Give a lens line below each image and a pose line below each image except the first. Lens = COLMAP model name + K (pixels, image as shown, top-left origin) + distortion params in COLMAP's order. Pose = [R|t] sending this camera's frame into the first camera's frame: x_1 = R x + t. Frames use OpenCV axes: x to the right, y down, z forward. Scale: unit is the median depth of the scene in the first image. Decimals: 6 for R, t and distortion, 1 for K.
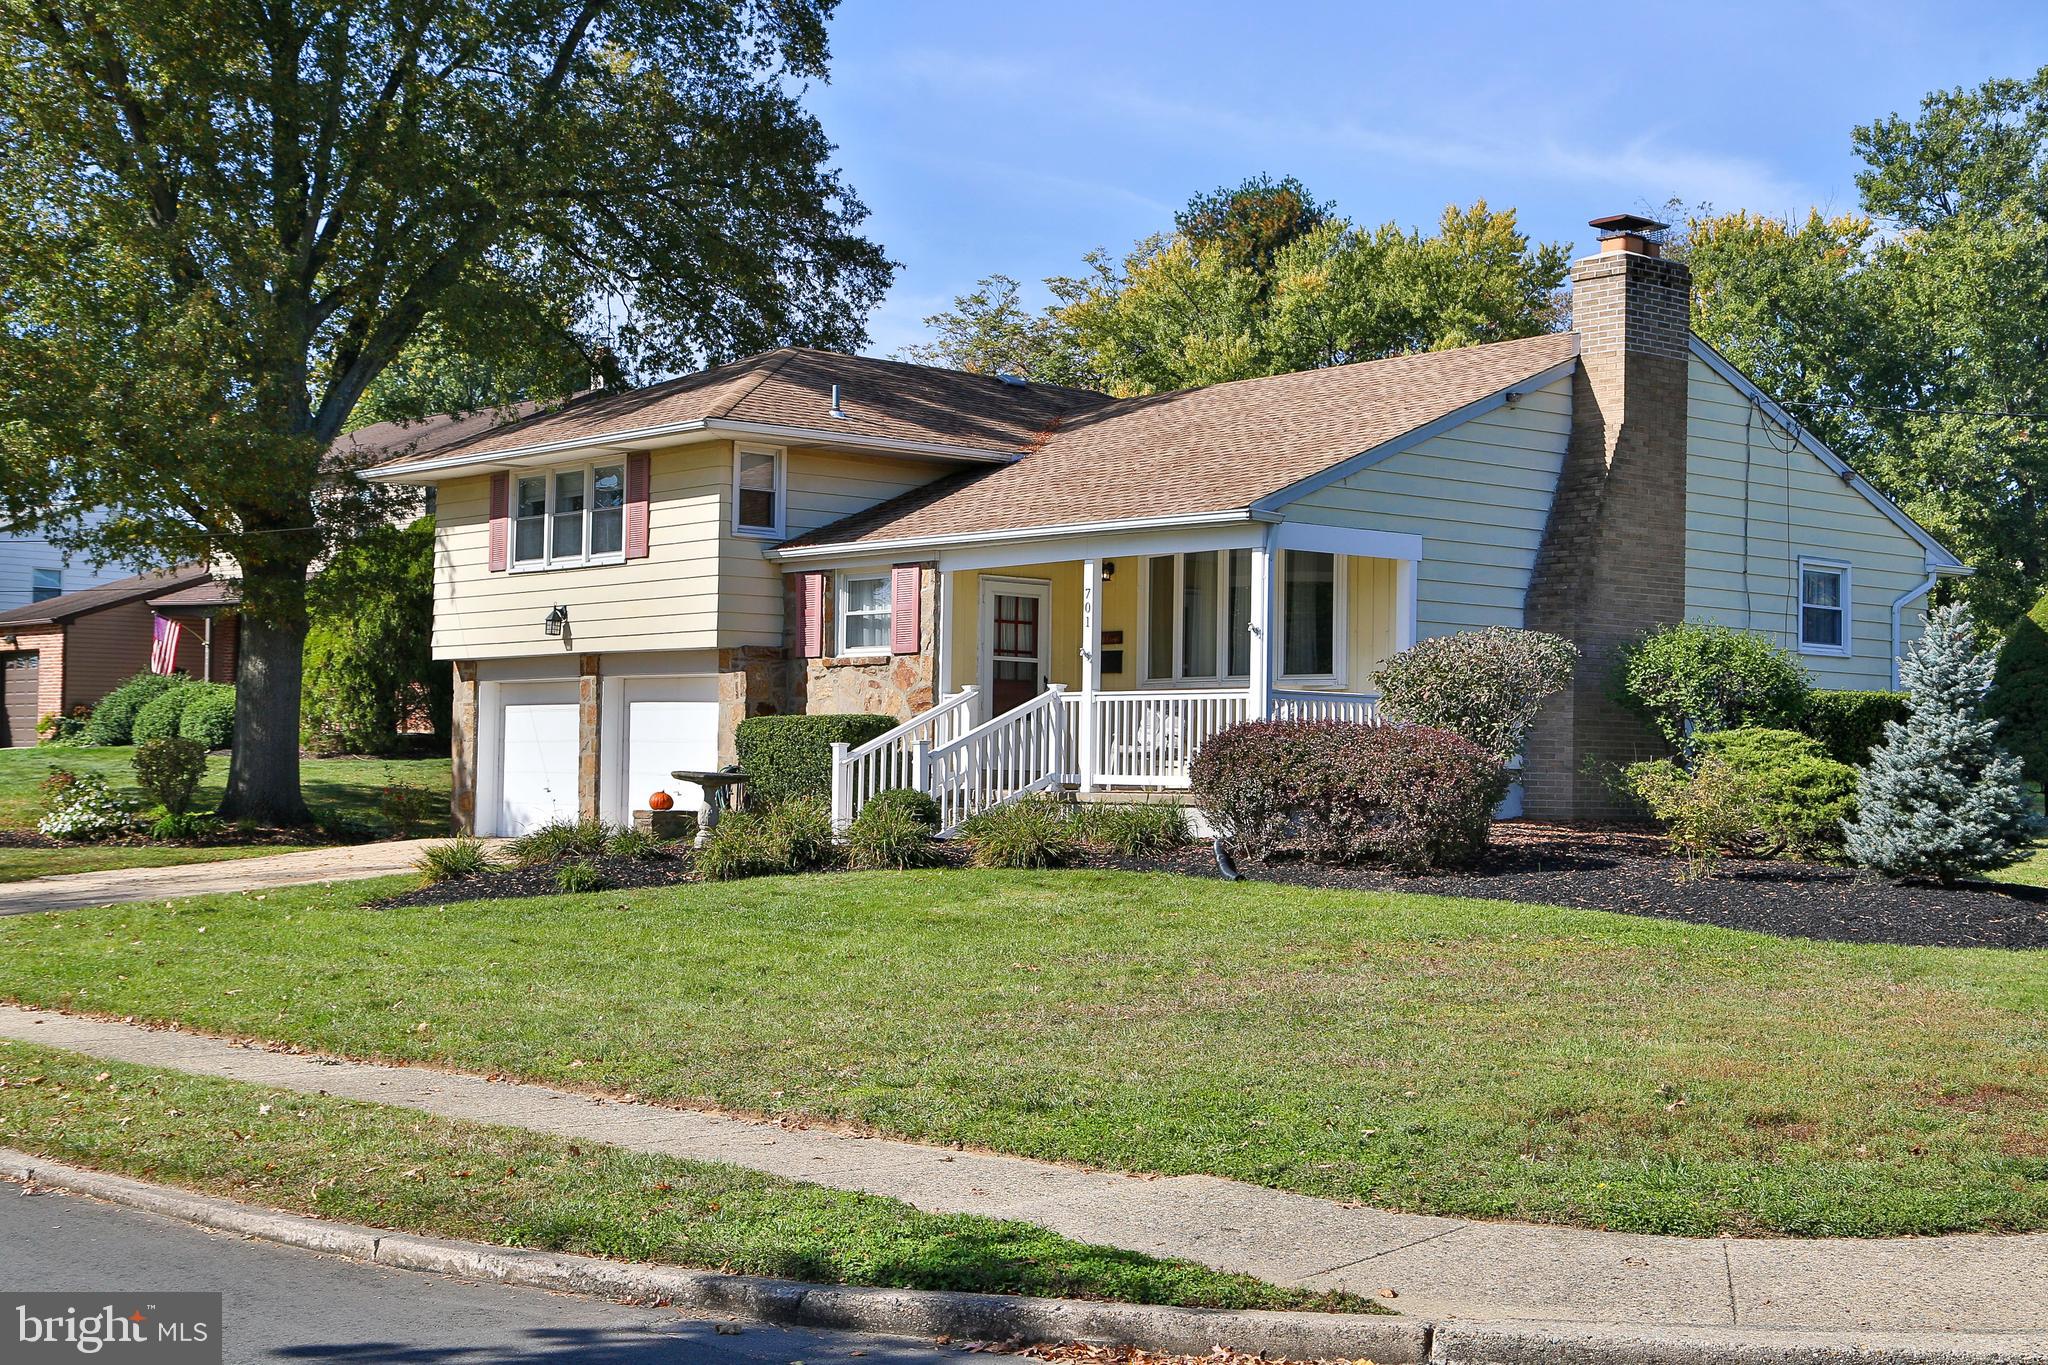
lens RADIAL K [[2546.5, 0, 998.0], [0, 2546.5, 688.0], [0, 0, 1]] dist [0.093422, 0.004850]
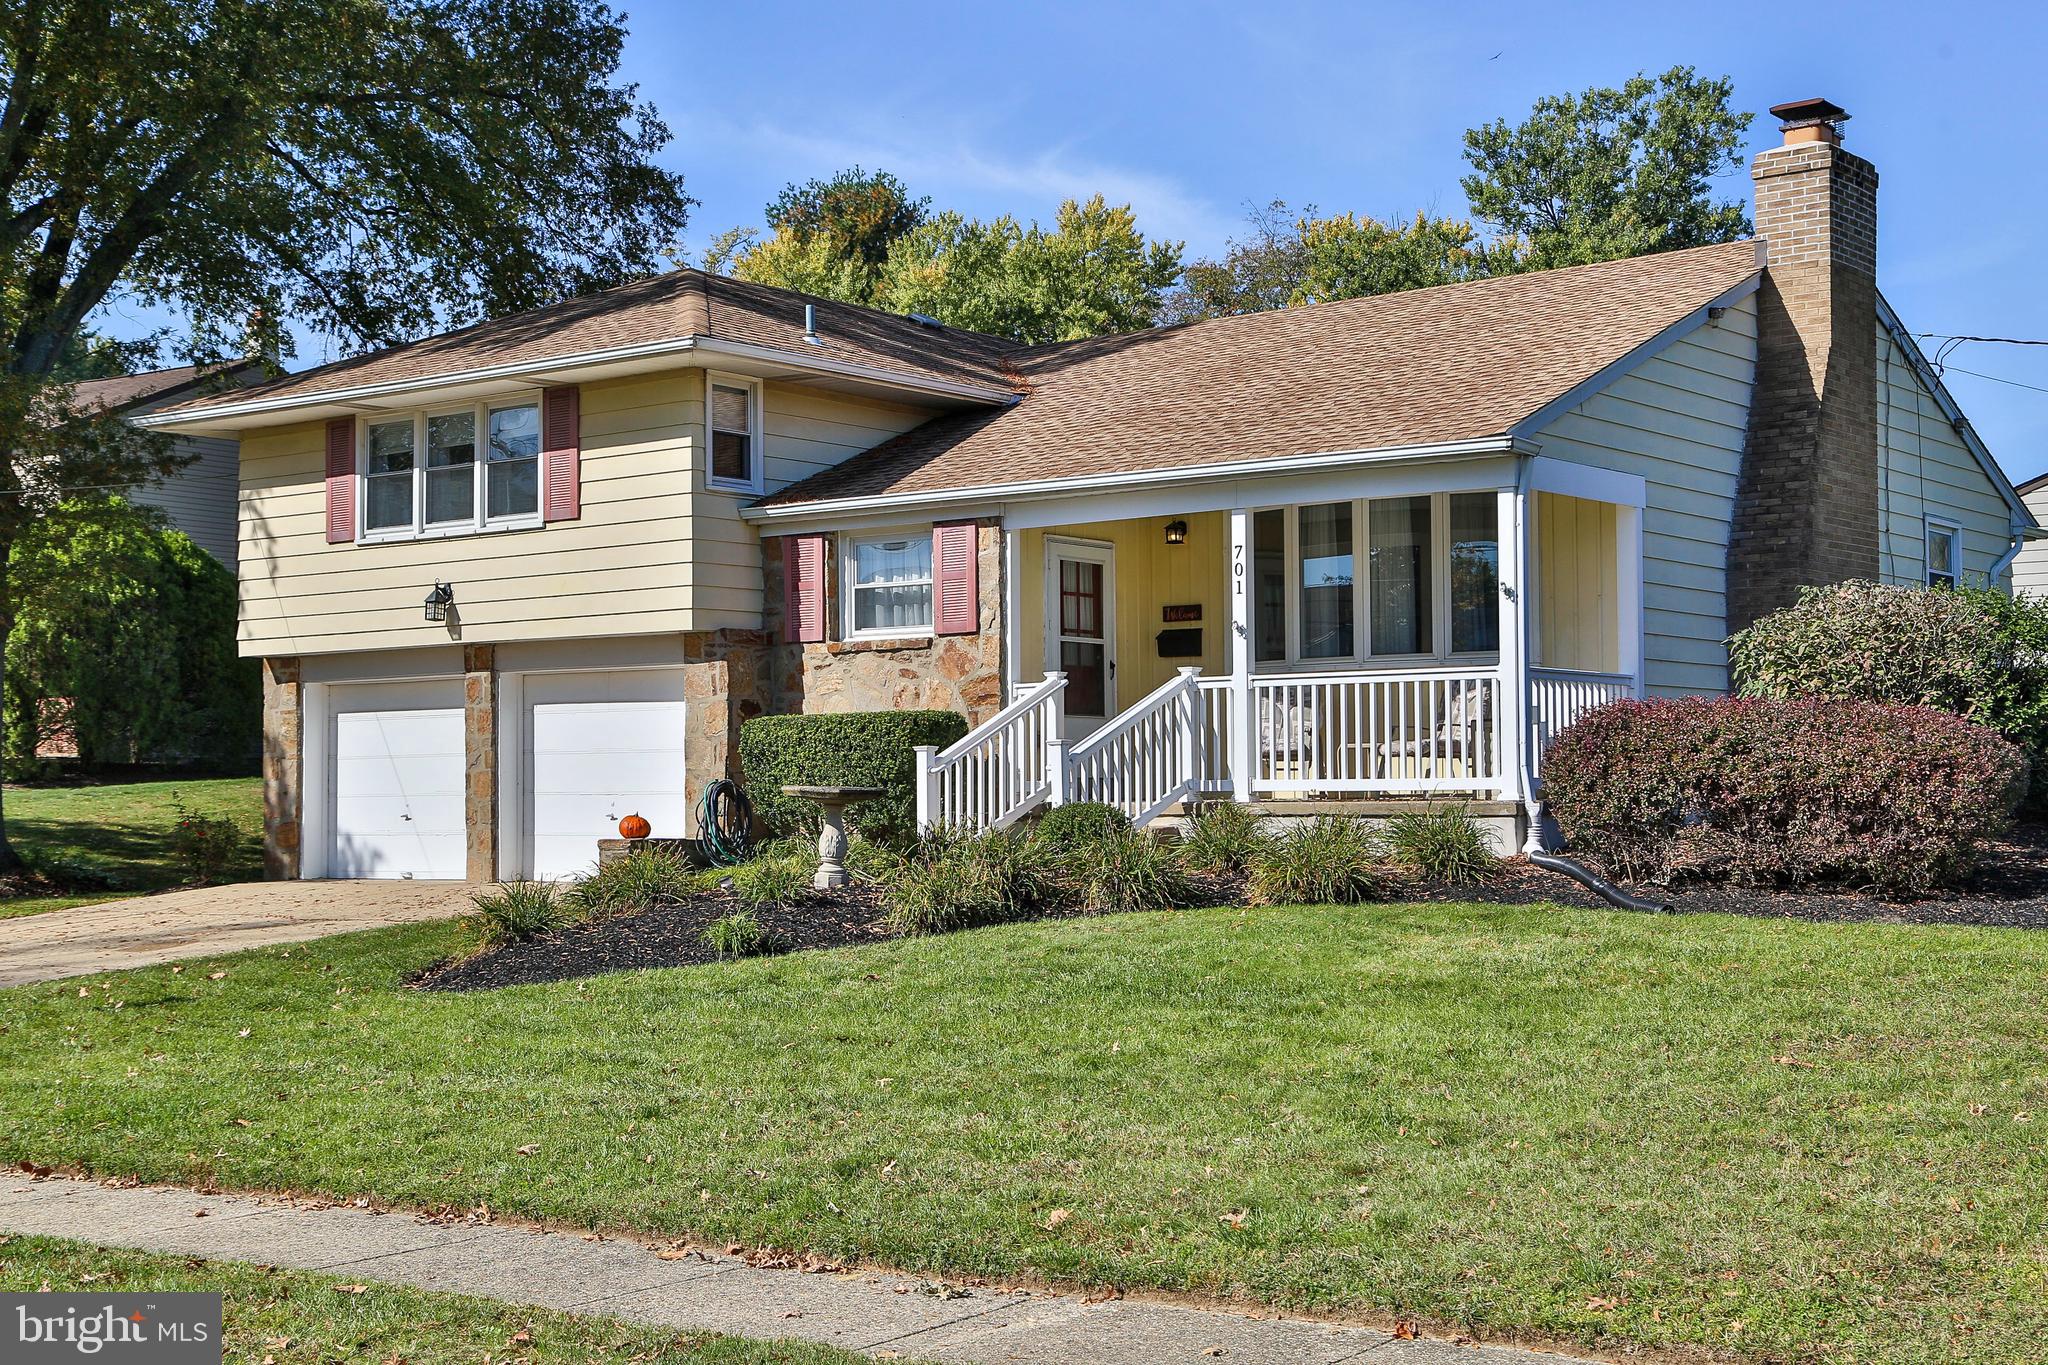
lens RADIAL K [[2546.5, 0, 998.0], [0, 2546.5, 688.0], [0, 0, 1]] dist [0.093422, 0.004850]
pose [[0.981046, -0.014734, 0.193214, -0.167160], [0.015868, 0.999865, -0.004320, 0.006612], [-0.193124, 0.007304, 0.981147, 0.205161]]
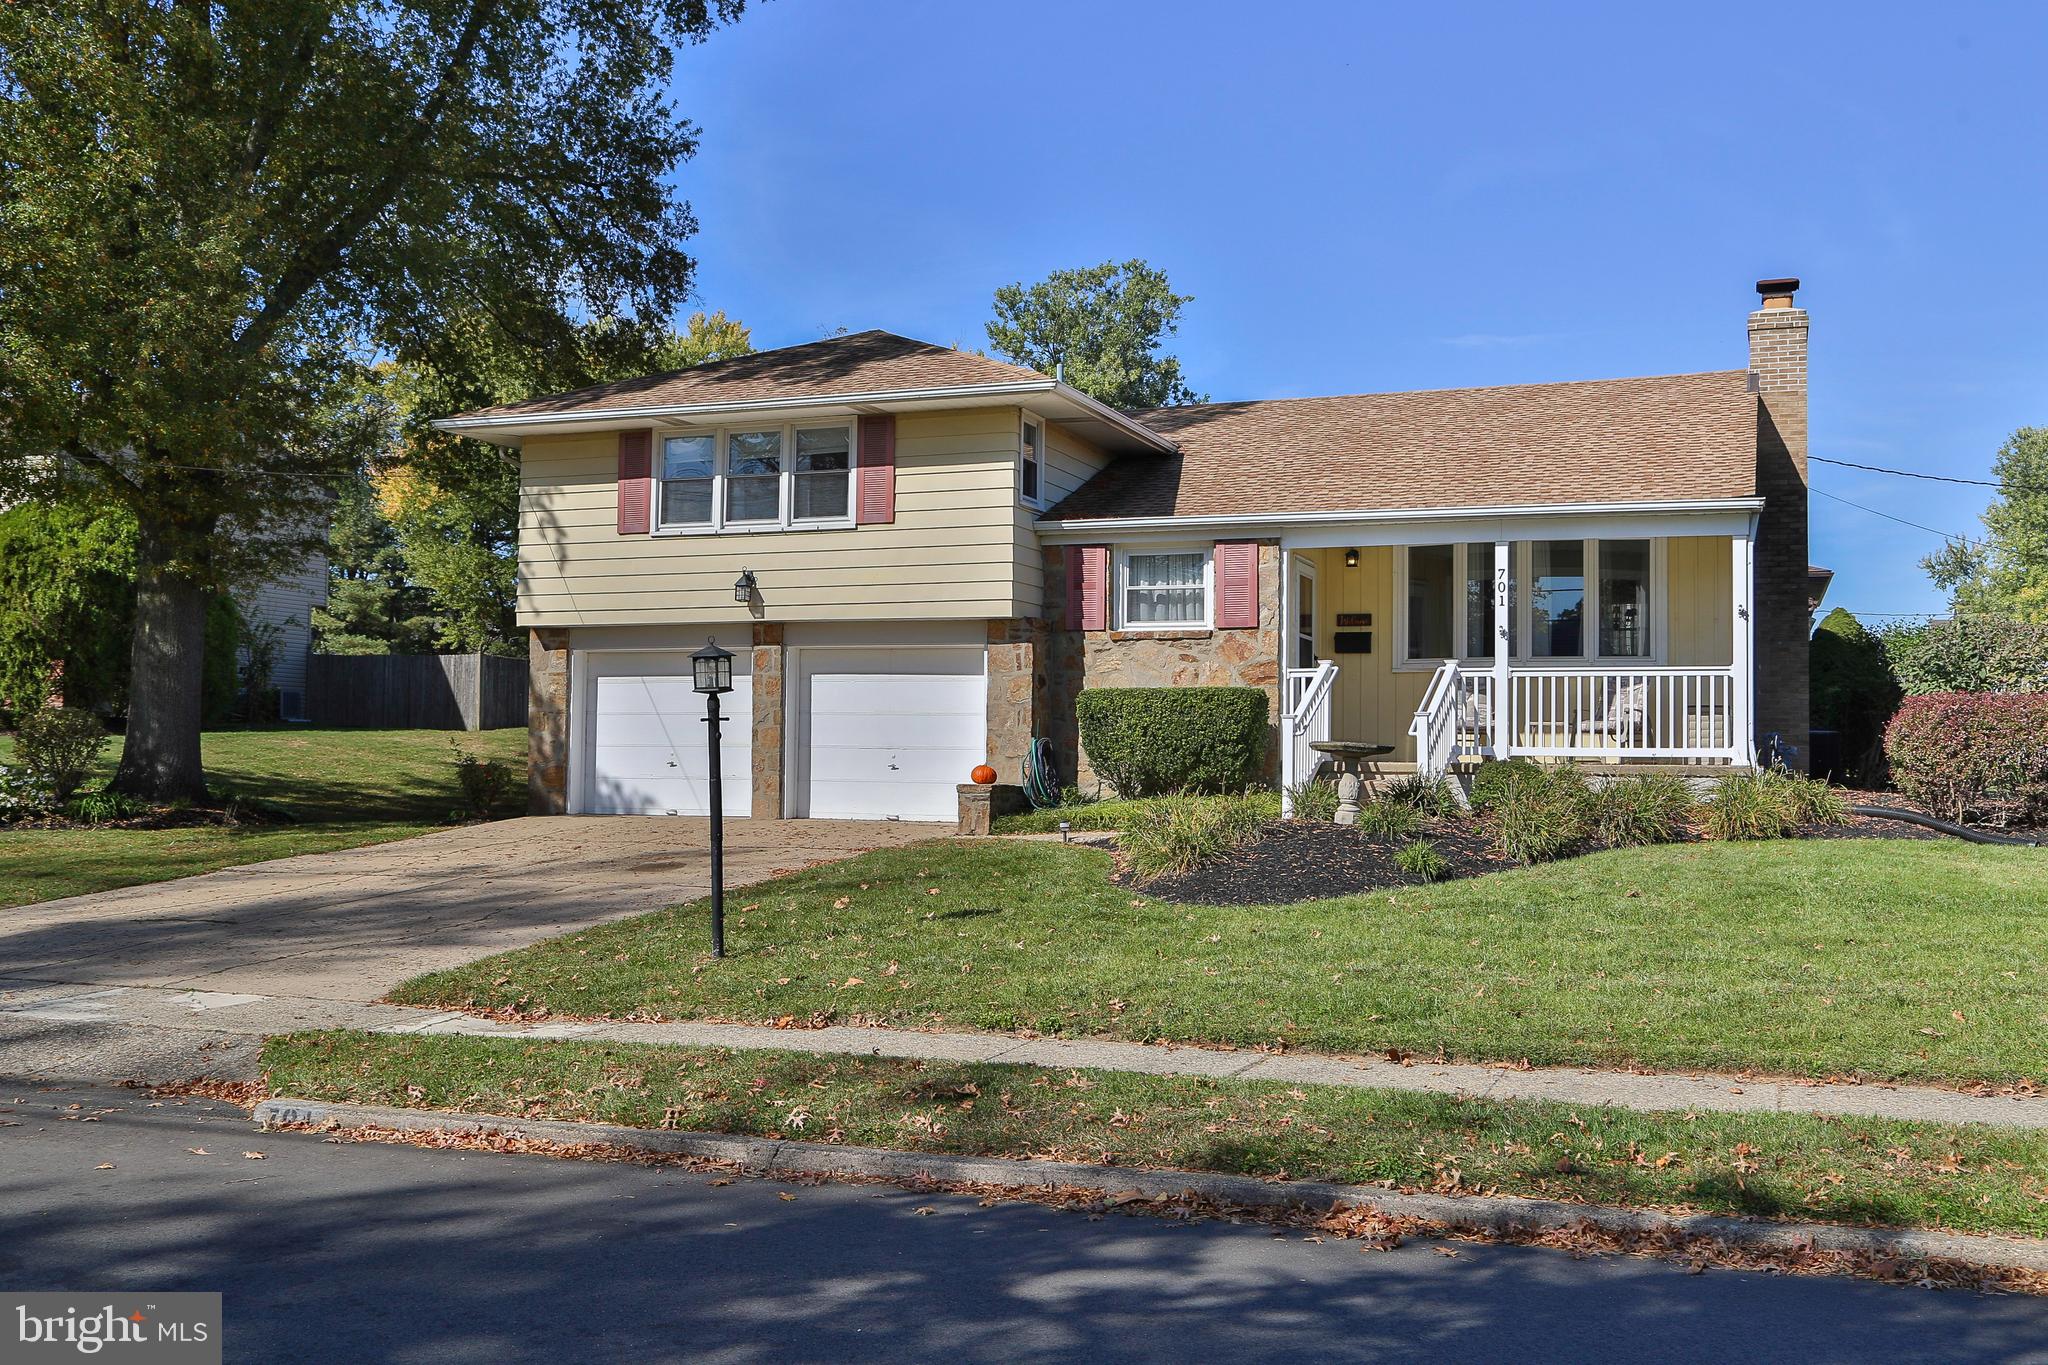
lens RADIAL K [[1873.2, 0, 1024.0], [0, 1873.2, 682.5], [0, 0, 1]] dist [-0.031858, 0.007687]
pose [[0.889639, 0.016621, 0.456362, -0.425602], [-0.014411, 0.999862, -0.008324, 0.014683], [-0.456437, 0.000829, 0.889755, 0.353524]]
